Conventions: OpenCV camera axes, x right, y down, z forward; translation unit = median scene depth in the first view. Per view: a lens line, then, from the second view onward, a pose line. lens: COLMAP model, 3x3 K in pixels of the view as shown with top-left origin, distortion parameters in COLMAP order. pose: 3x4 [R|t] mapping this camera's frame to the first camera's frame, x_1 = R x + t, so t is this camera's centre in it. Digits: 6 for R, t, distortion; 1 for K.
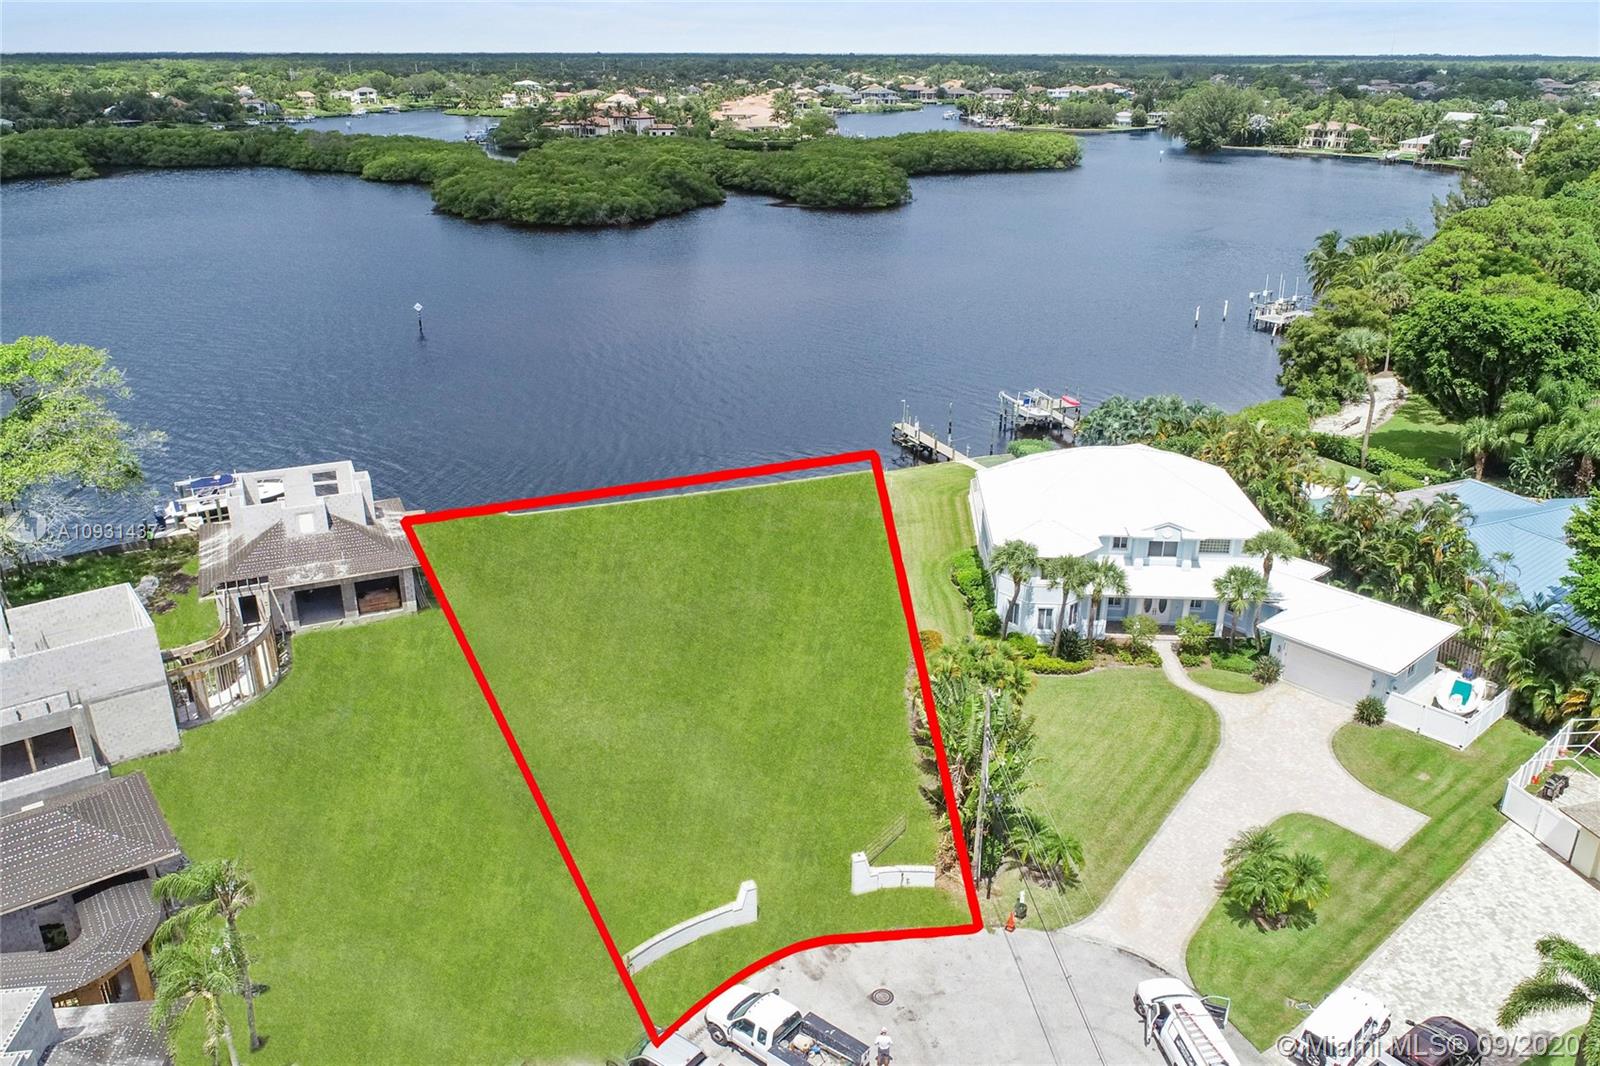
lens RADIAL K [[1213.0, 0, 799.1], [0, 1213.0, 534.8], [0, 0, 1]] dist [-0.003552, 0.004588]
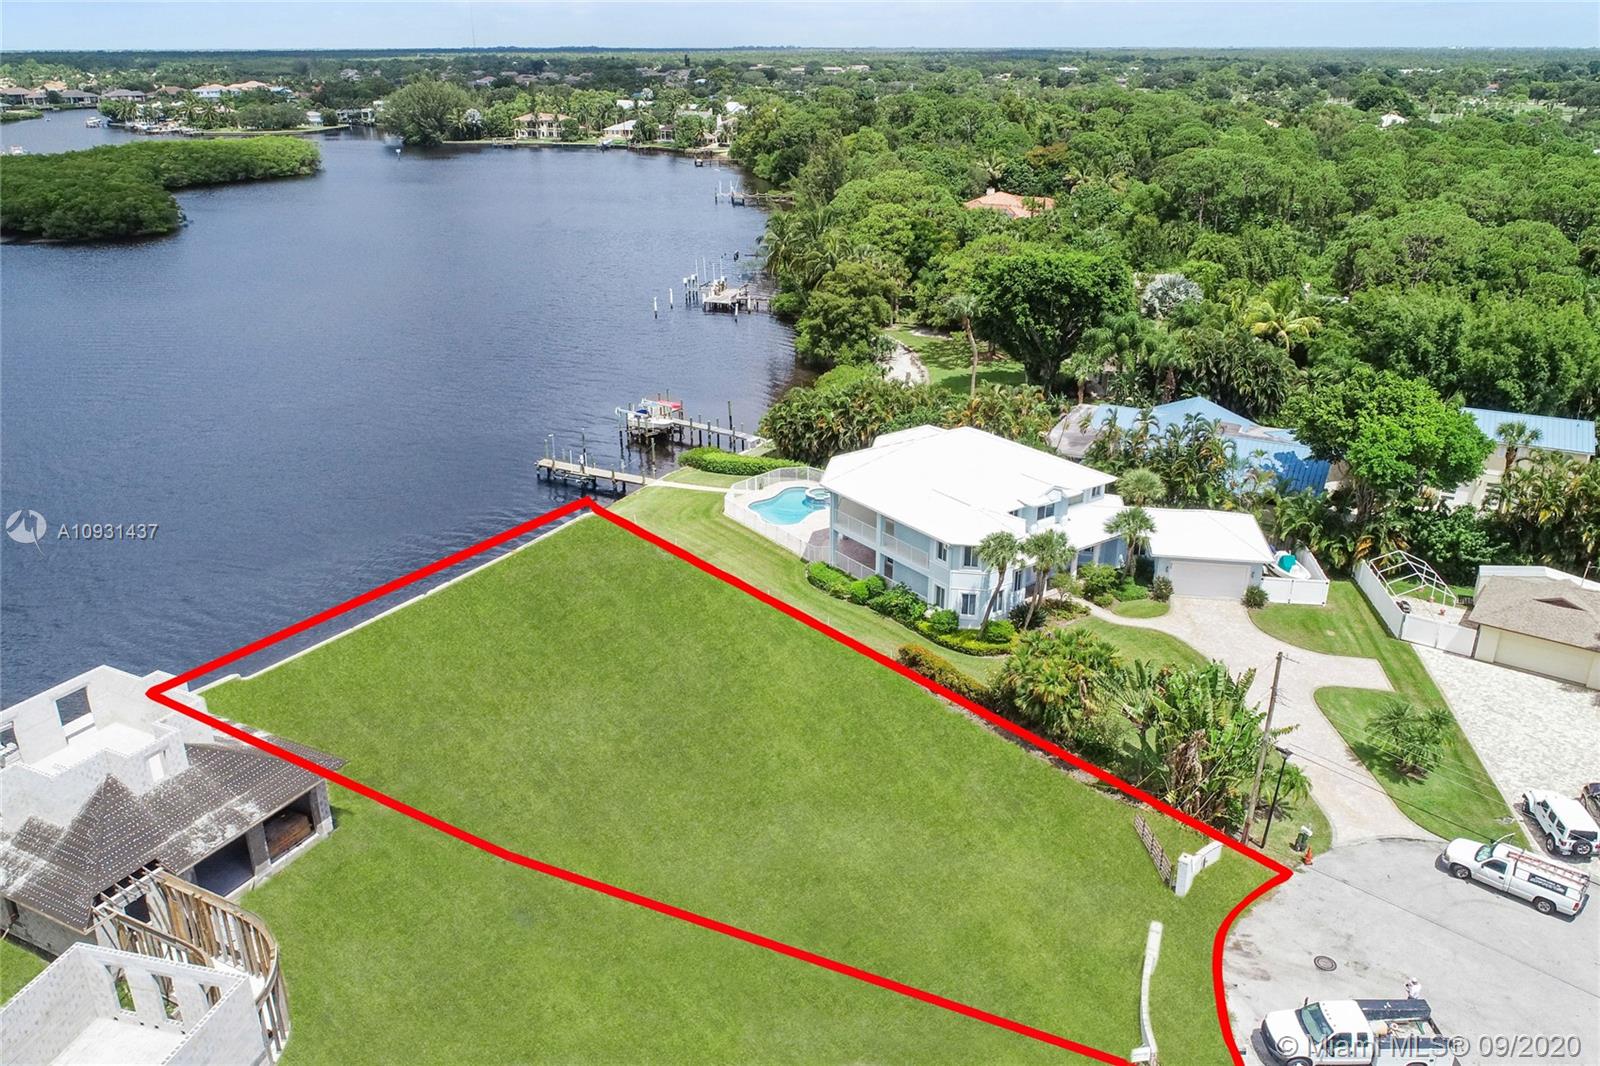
lens RADIAL K [[1213.0, 0, 793.1], [0, 1213.0, 534.4], [0, 0, 1]] dist [-0.003552, 0.004588]
pose [[0.779288, -0.239890, 0.578933, -0.413433], [0.237368, 0.967988, 0.081586, -0.089231], [-0.579972, 0.073841, 0.811283, 0.196822]]
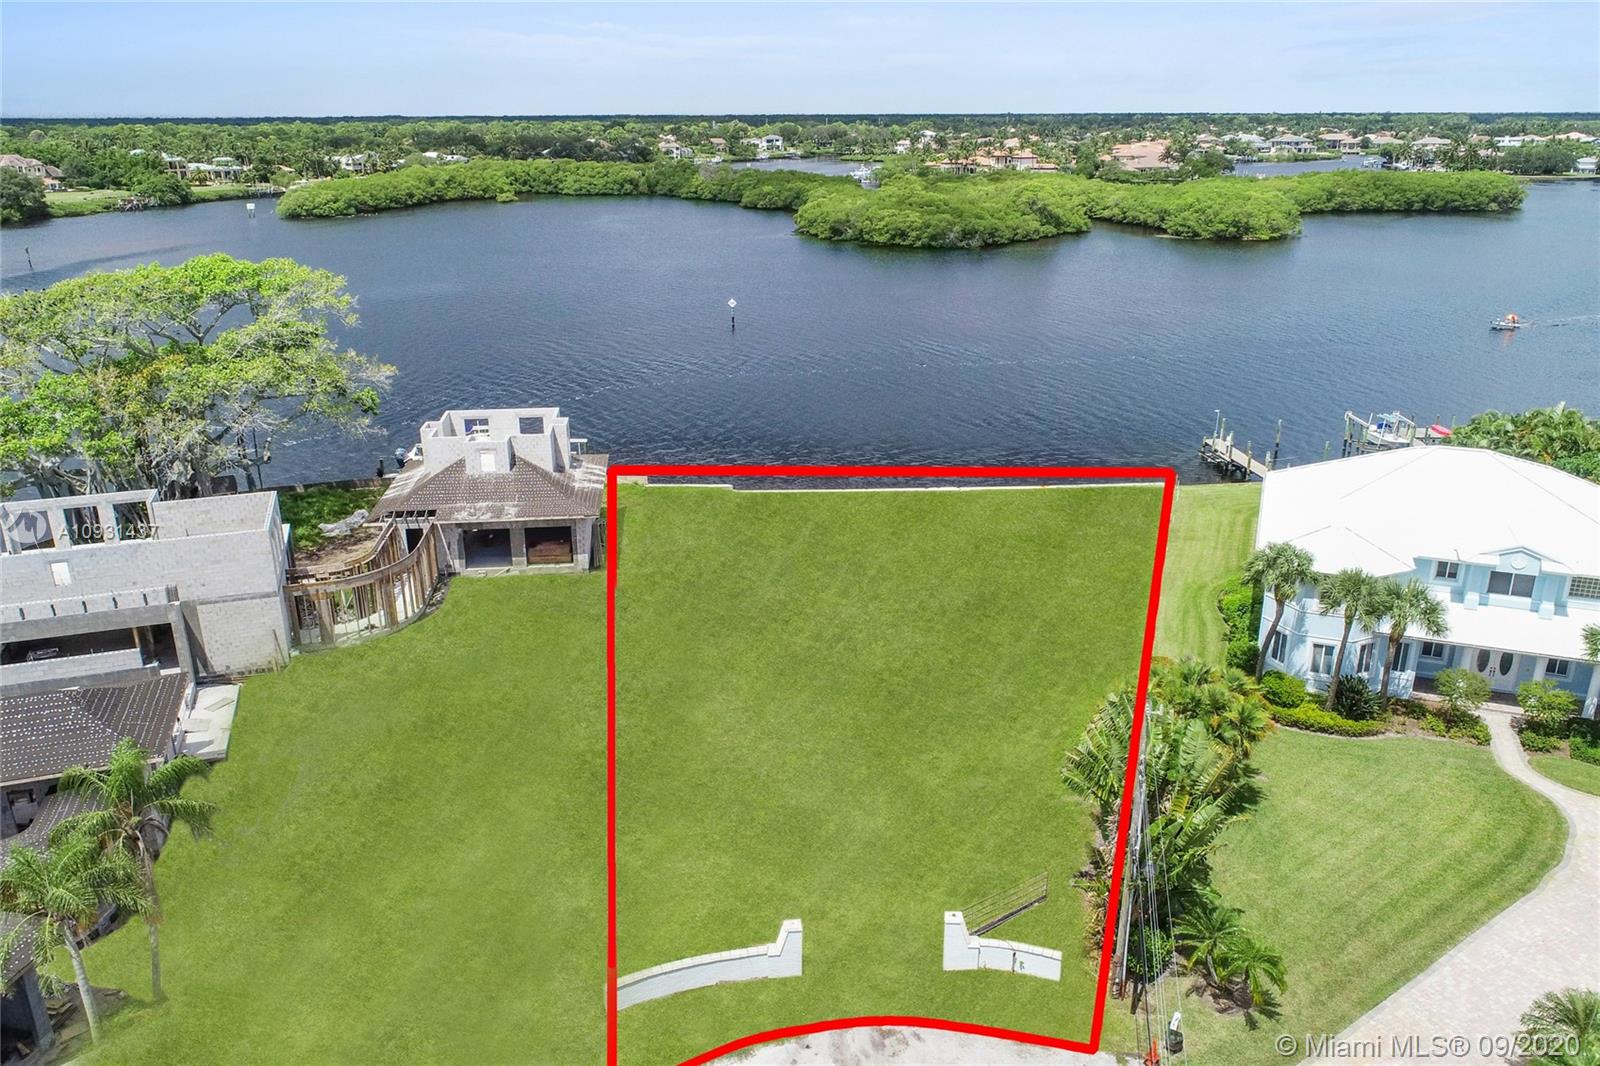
lens RADIAL K [[1213.0, 0, 800.5], [0, 1213.0, 533.0], [0, 0, 1]] dist [-0.003552, 0.004588]
pose [[0.950643, 0.097153, -0.294686, 0.086859], [-0.110892, 0.993373, -0.030231, 0.039801], [0.289796, 0.061417, 0.955116, 0.152785]]
